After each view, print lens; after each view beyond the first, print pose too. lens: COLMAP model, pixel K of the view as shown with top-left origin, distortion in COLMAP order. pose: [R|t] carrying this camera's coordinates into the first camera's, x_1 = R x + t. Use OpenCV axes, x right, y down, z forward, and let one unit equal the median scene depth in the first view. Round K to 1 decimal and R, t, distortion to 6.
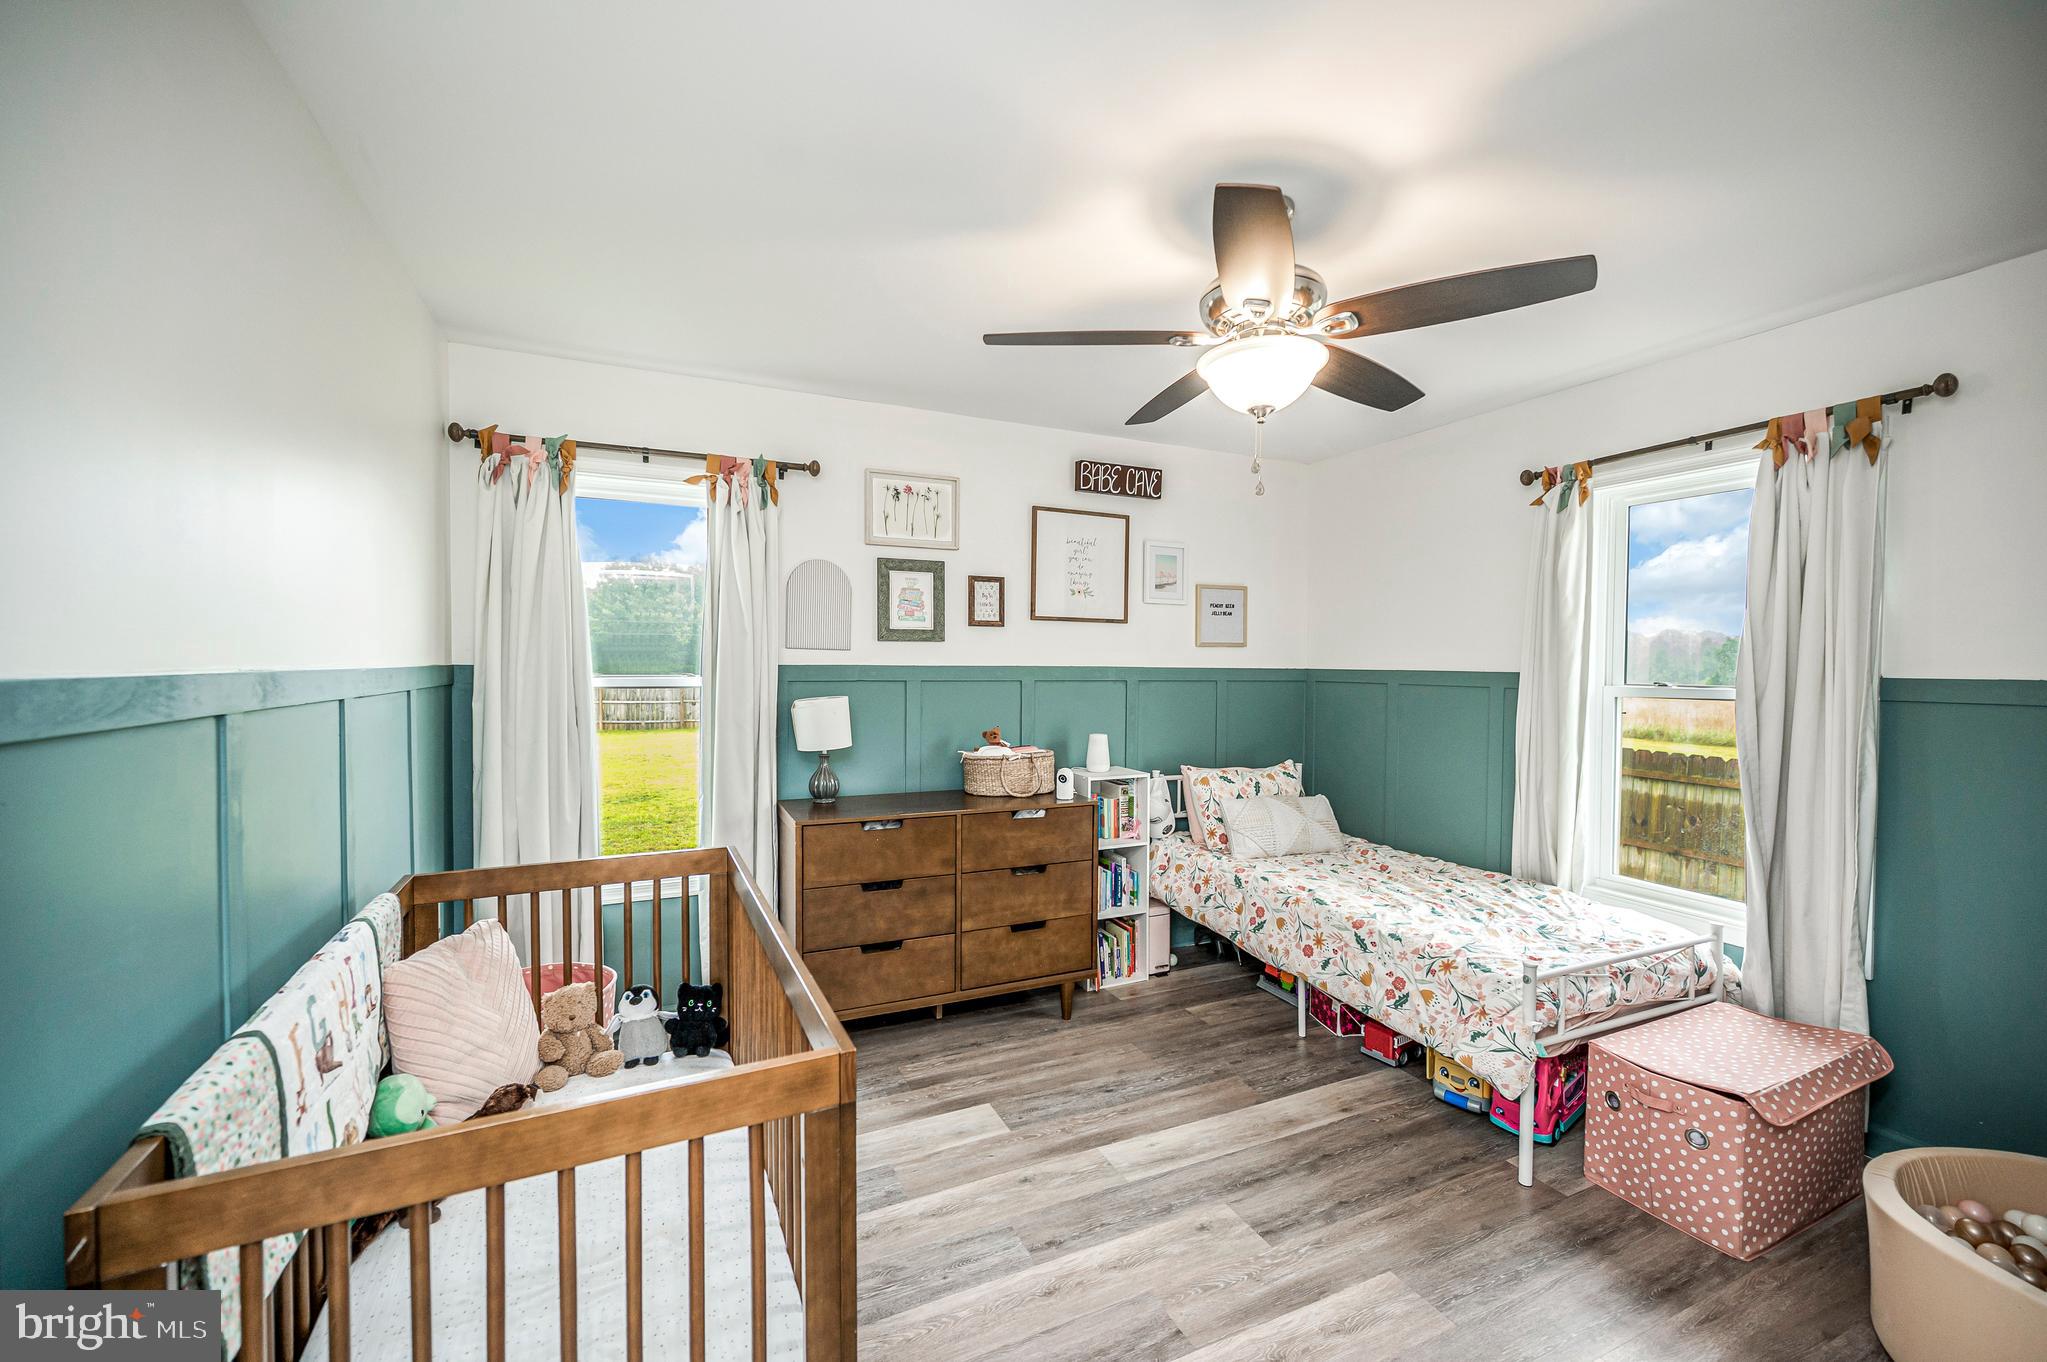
lens RADIAL K [[840.5, 0, 1030.1], [0, 840.5, 682.5], [0, 0, 1]] dist [0.001490, -0.000702]
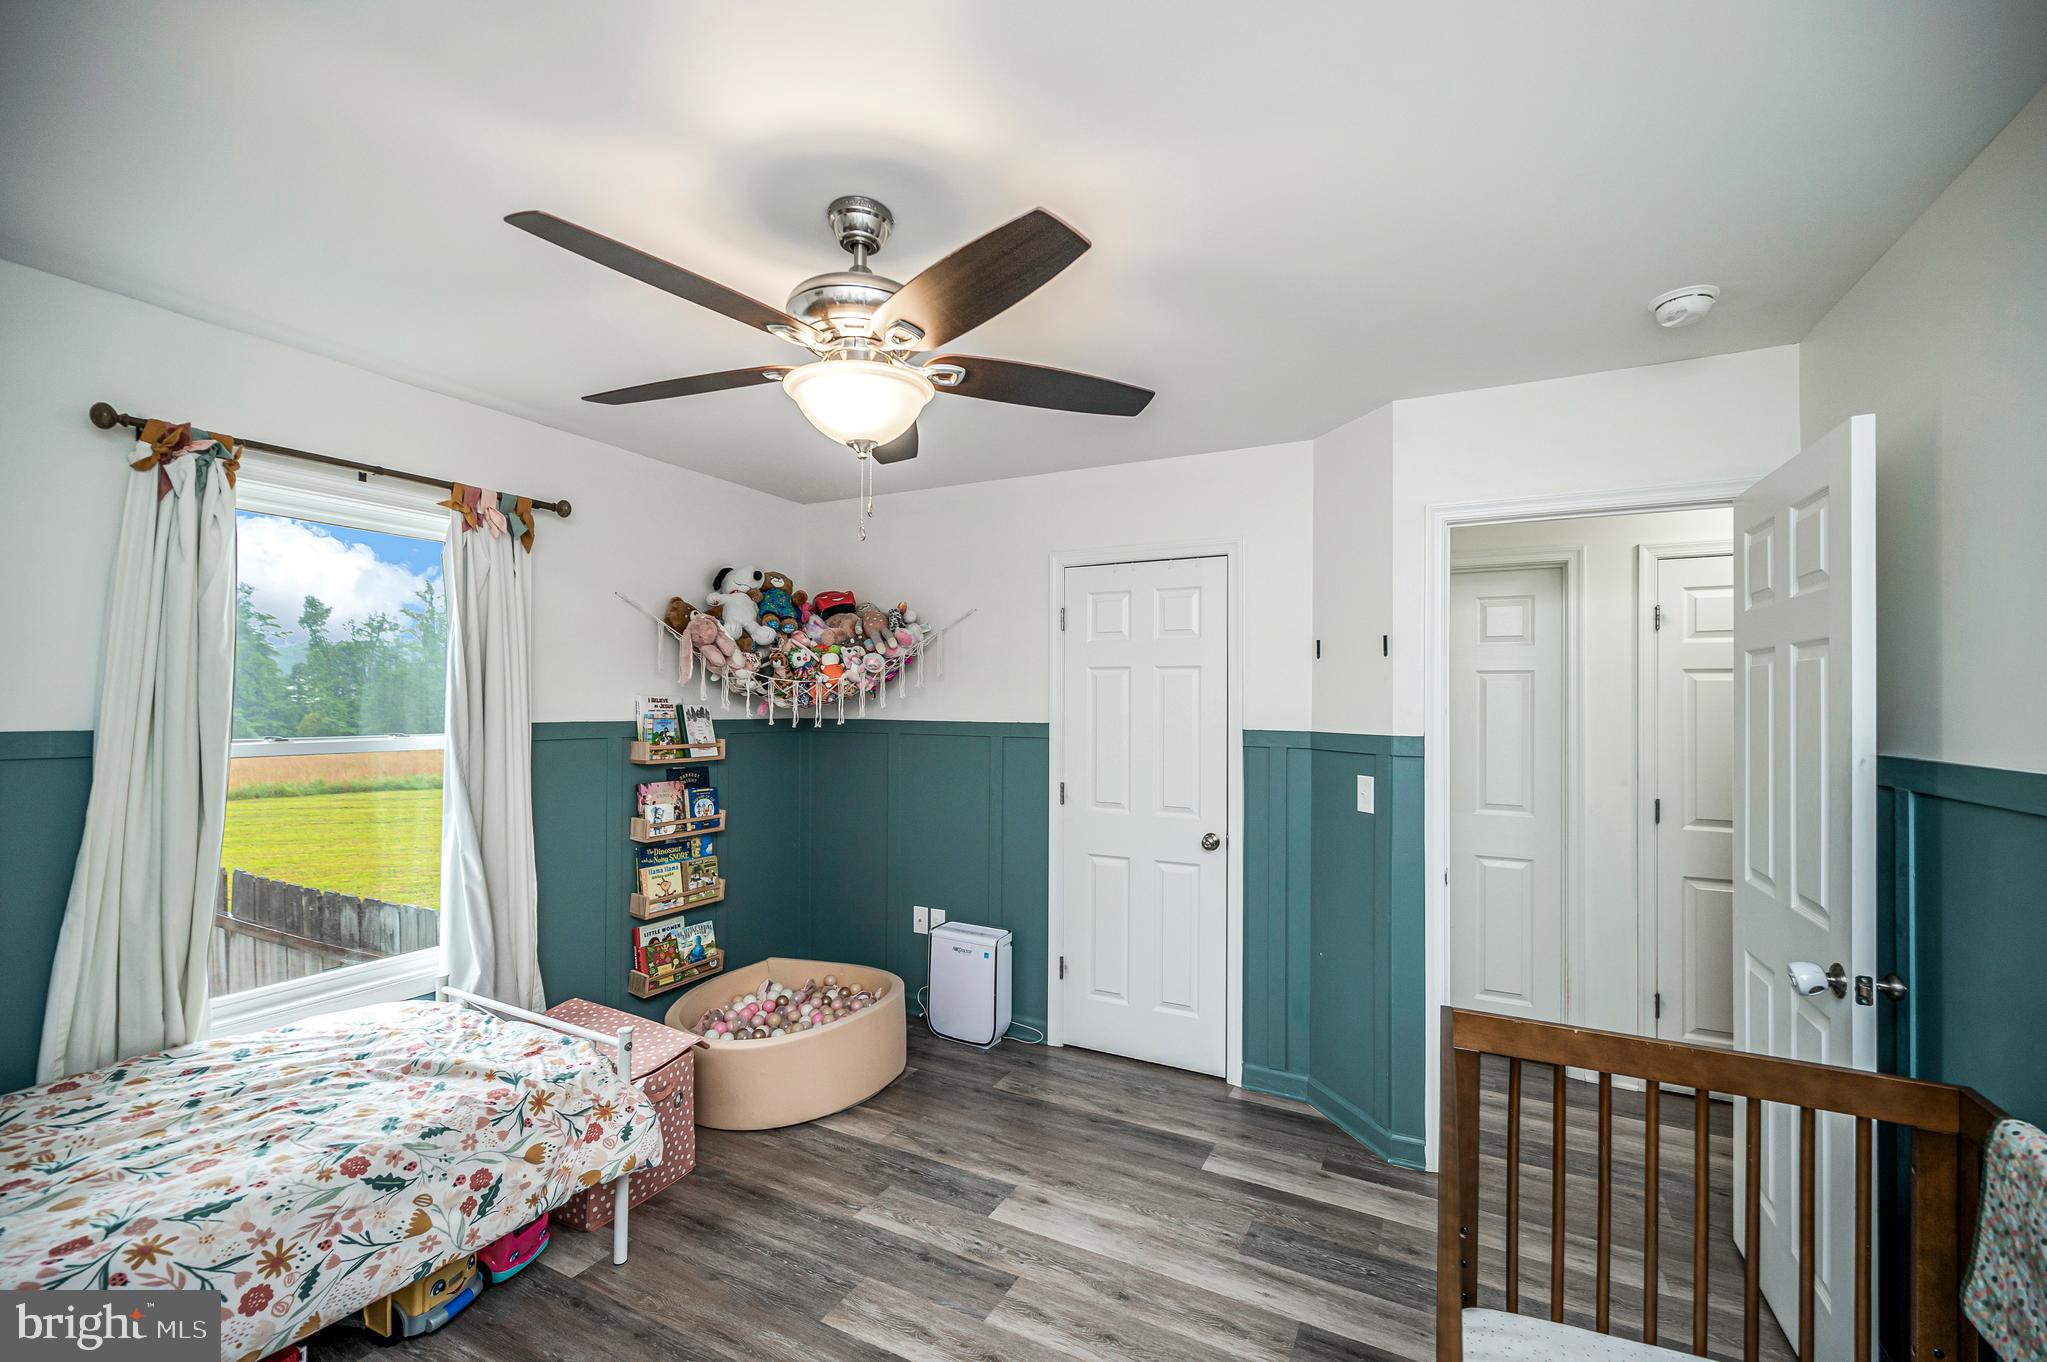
lens RADIAL K [[840.5, 0, 1033.2], [0, 840.5, 687.5], [0, 0, 1]] dist [0.001490, -0.000702]
pose [[-0.613373, -0.001635, 0.789792, -0.384389], [0.004917, 0.999971, 0.005889, -0.053897], [-0.789778, 0.007495, -0.613347, 1.016597]]
